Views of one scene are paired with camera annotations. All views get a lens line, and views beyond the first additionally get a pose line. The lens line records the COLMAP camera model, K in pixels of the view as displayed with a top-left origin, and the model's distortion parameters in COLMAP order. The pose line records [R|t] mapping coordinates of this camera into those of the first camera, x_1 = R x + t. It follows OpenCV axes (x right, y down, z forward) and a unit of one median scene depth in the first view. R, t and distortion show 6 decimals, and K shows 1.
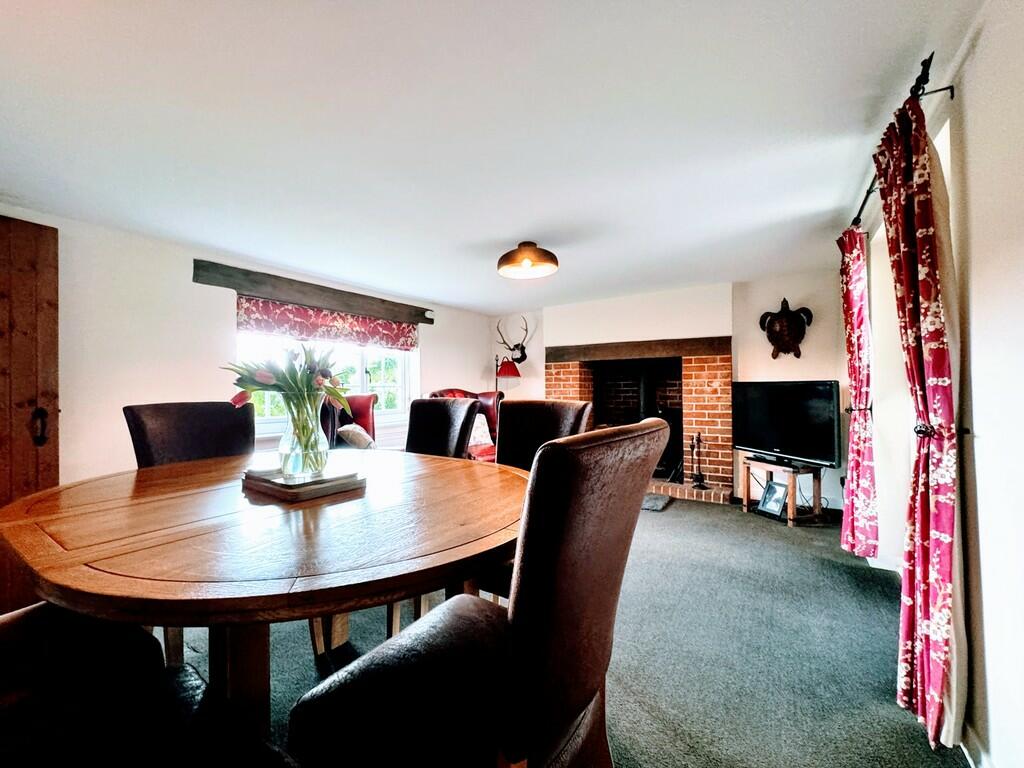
lens RADIAL K [[416.9, 0, 509.9], [0, 416.9, 383.2], [0, 0, 1]] dist [0.002129, -0.000159]
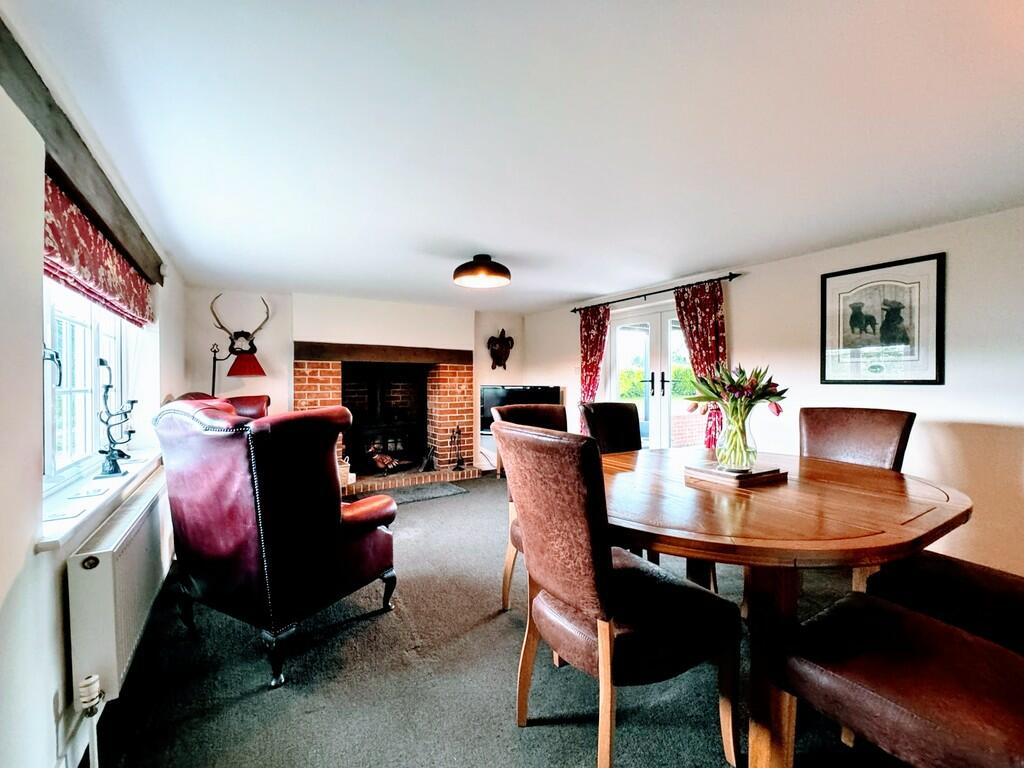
lens RADIAL K [[416.9, 0, 508.2], [0, 416.9, 387.0], [0, 0, 1]] dist [0.002129, -0.000159]
pose [[0.417007, 0.001206, 0.908903, -0.605895], [-0.012697, 0.999909, 0.004498, -0.005117], [-0.908815, -0.013416, 0.416984, 0.336653]]
